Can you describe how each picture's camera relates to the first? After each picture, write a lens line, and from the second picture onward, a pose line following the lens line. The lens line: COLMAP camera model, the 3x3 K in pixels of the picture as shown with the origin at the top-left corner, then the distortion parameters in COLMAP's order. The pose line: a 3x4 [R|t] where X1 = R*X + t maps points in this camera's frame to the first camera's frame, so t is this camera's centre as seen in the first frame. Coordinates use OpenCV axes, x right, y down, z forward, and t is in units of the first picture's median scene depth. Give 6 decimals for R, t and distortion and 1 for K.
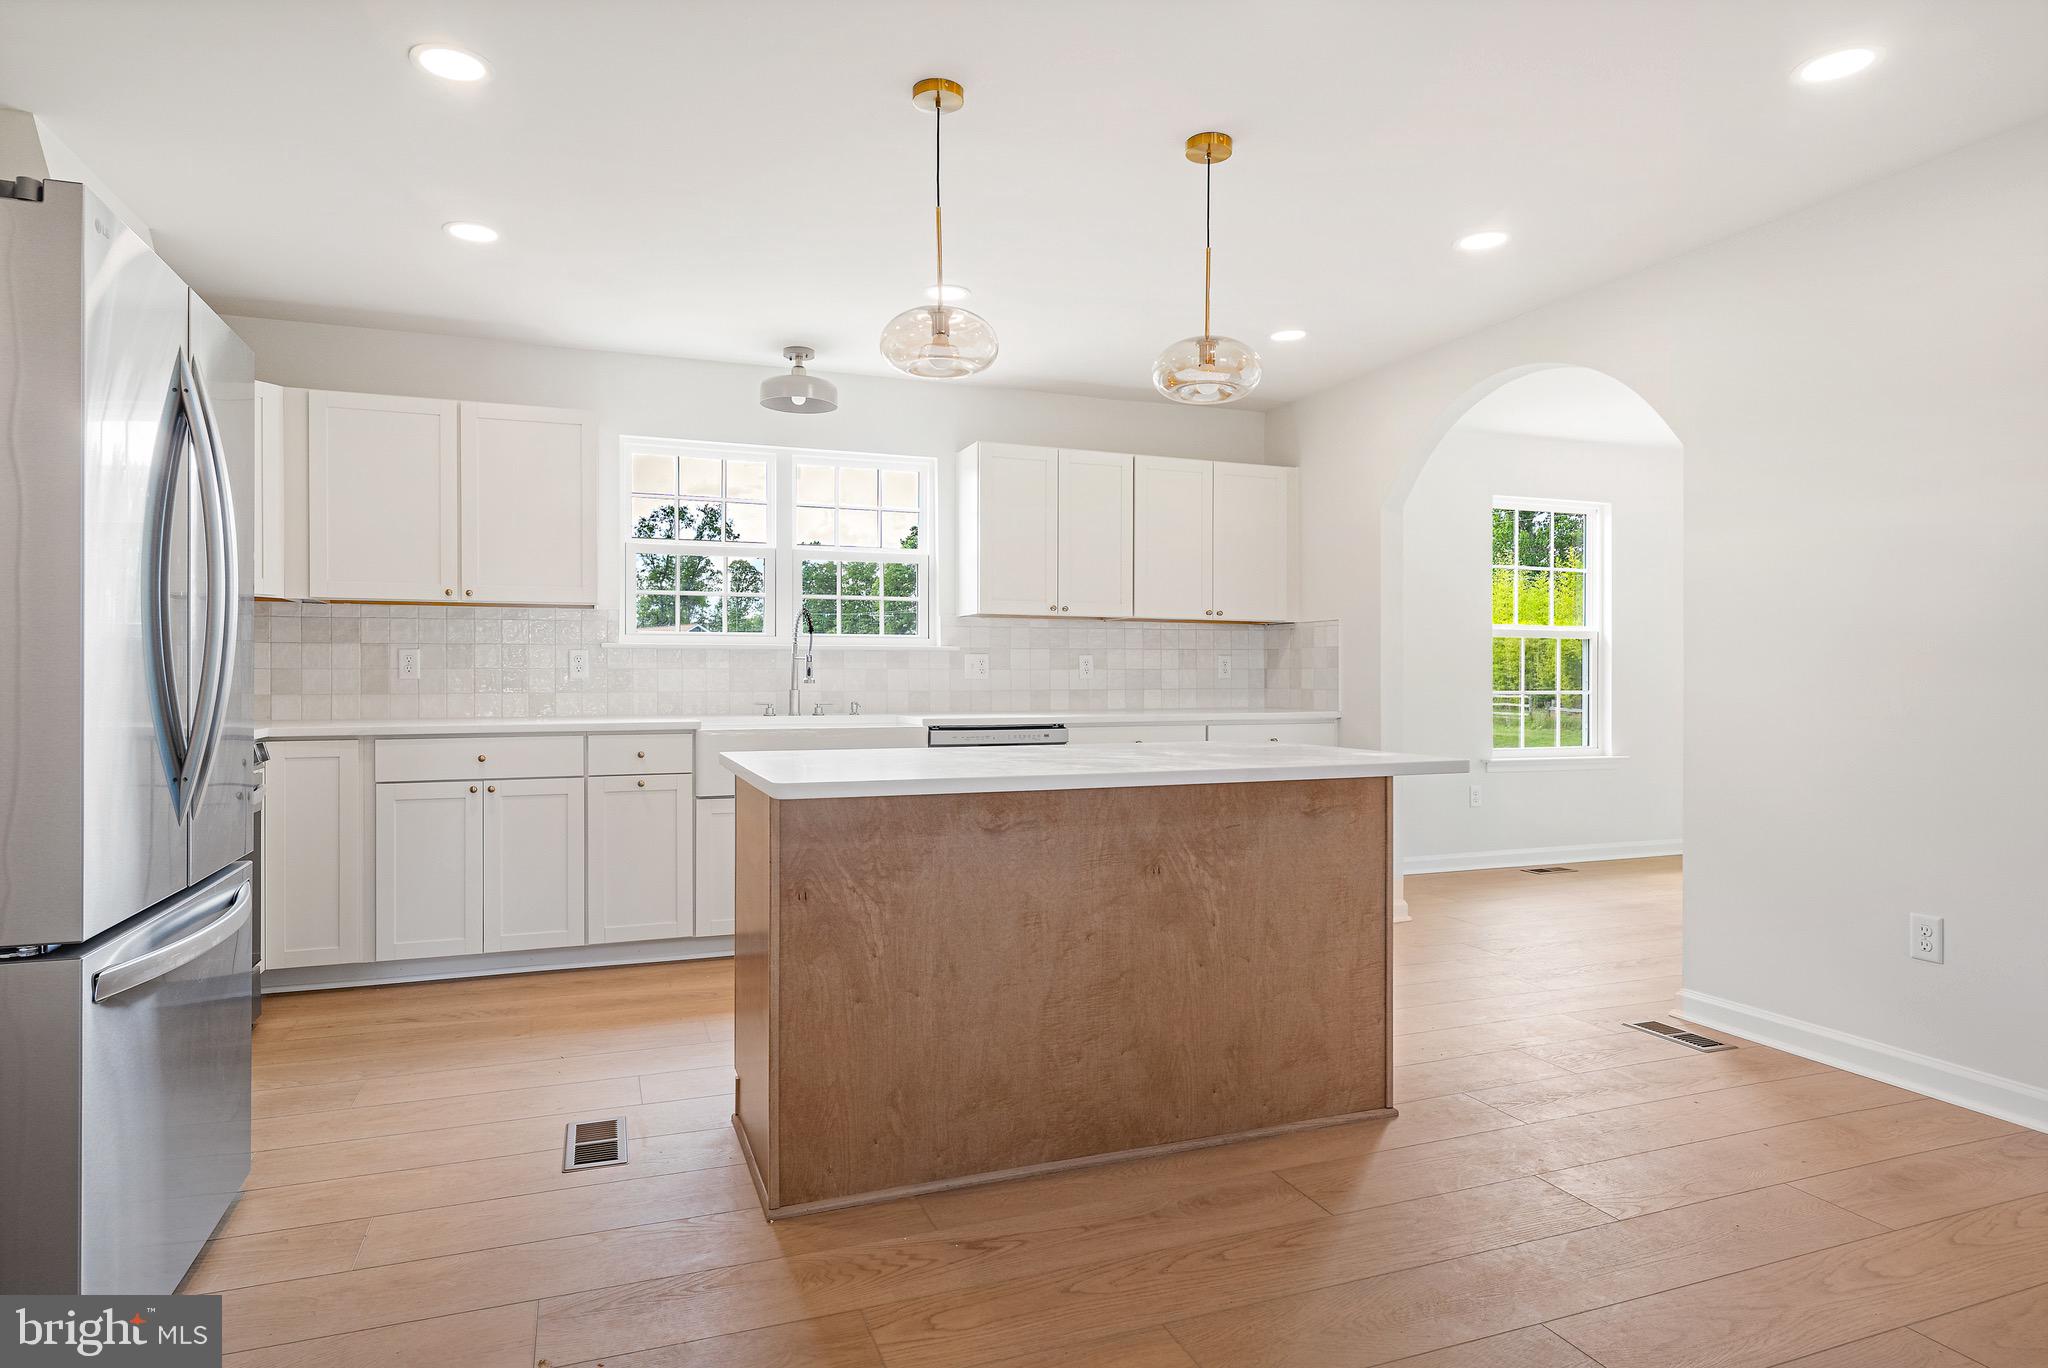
lens RADIAL K [[1121.1, 0, 1017.9], [0, 1121.1, 674.6], [0, 0, 1]] dist [-0.001430, 0.000664]
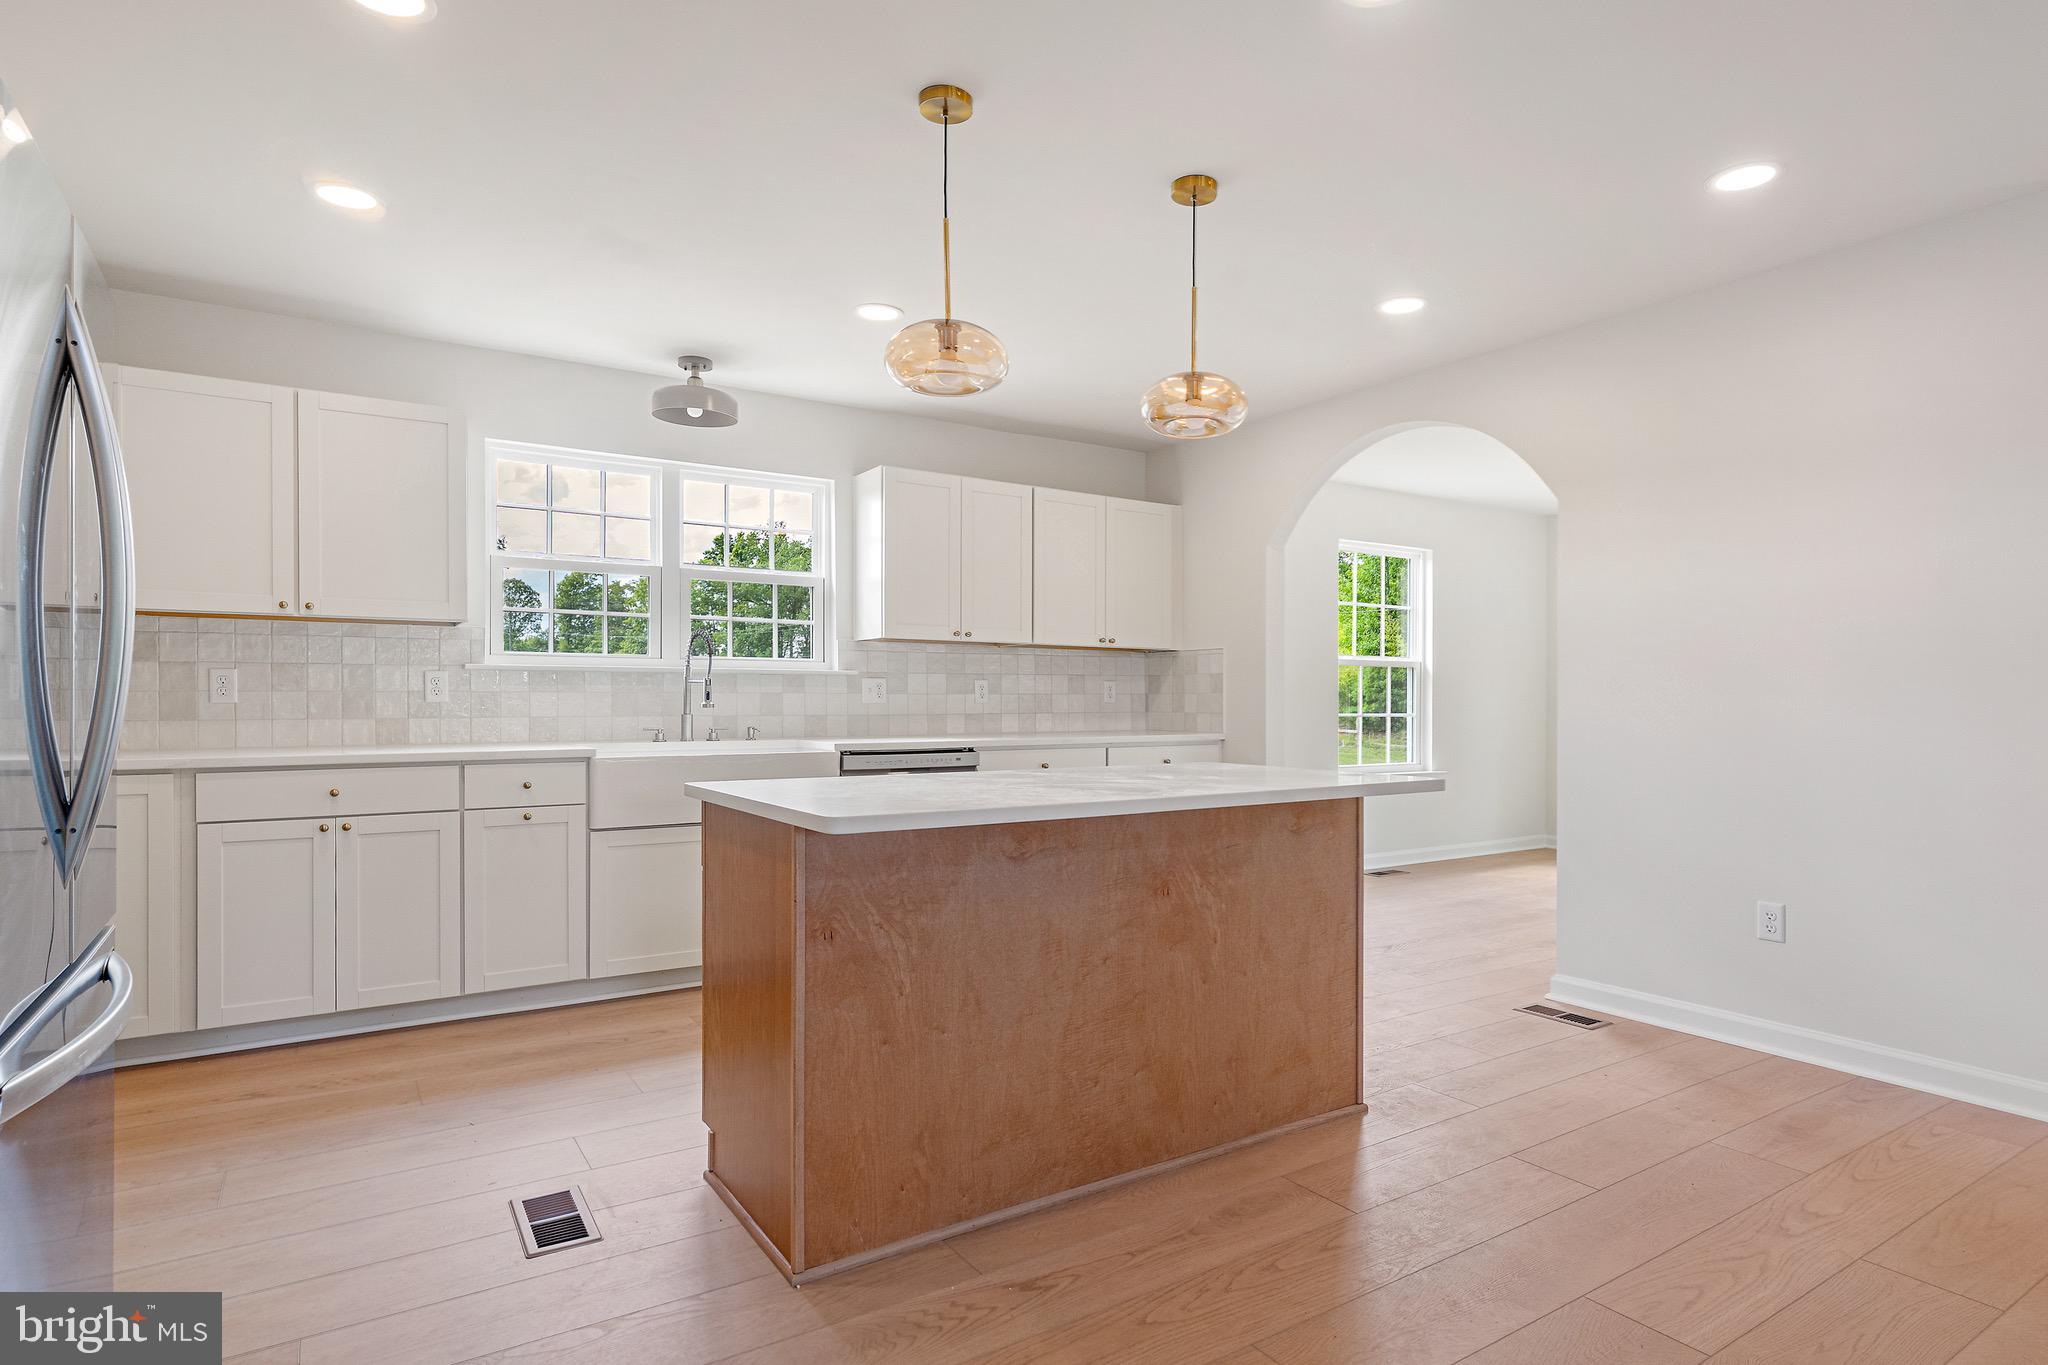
lens RADIAL K [[1053.3, 0, 1028.6], [0, 1053.3, 701.2], [0, 0, 1]] dist [0.000307, -0.002077]
pose [[0.972299, 0.000839, 0.233741, -0.172662], [-0.001568, 0.999994, 0.002933, -0.001182], [-0.233737, -0.003218, 0.972295, 0.076333]]
